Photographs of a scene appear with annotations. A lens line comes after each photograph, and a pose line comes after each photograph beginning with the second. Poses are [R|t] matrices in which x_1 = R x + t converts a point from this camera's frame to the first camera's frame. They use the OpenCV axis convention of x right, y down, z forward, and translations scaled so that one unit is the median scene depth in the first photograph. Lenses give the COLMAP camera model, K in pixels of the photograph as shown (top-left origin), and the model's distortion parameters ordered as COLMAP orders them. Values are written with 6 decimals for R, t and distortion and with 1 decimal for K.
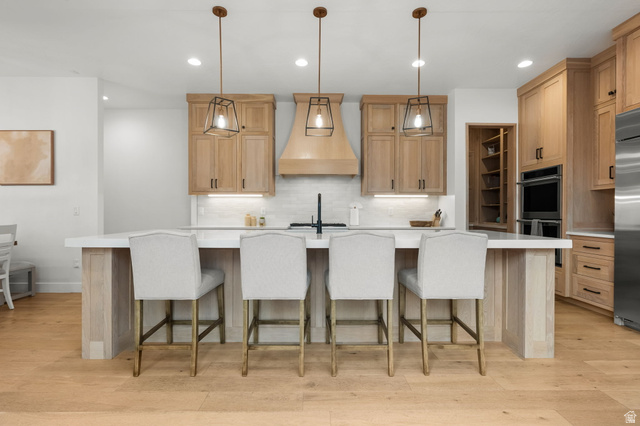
lens RADIAL K [[298.2, 0, 320.5], [0, 298.2, 213.0], [0, 0, 1]] dist [0.001593, 0.000214]
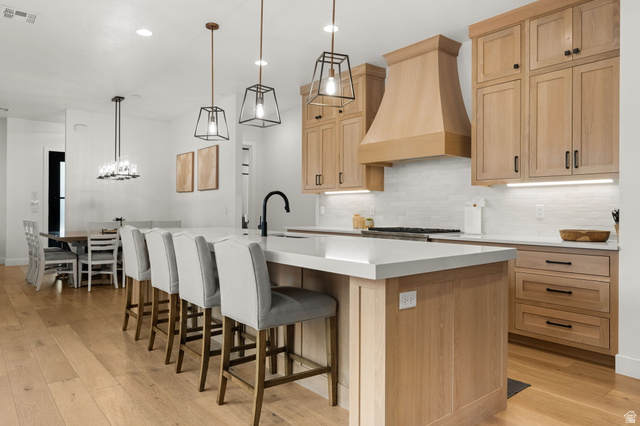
lens RADIAL K [[422.6, 0, 319.5], [0, 422.6, 212.1], [0, 0, 1]] dist [-0.010979, -0.001272]
pose [[0.637654, 0.003053, -0.770317, 0.623294], [-0.005044, 0.999987, -0.000212, -0.002195], [0.770306, 0.004020, 0.637662, 0.193560]]
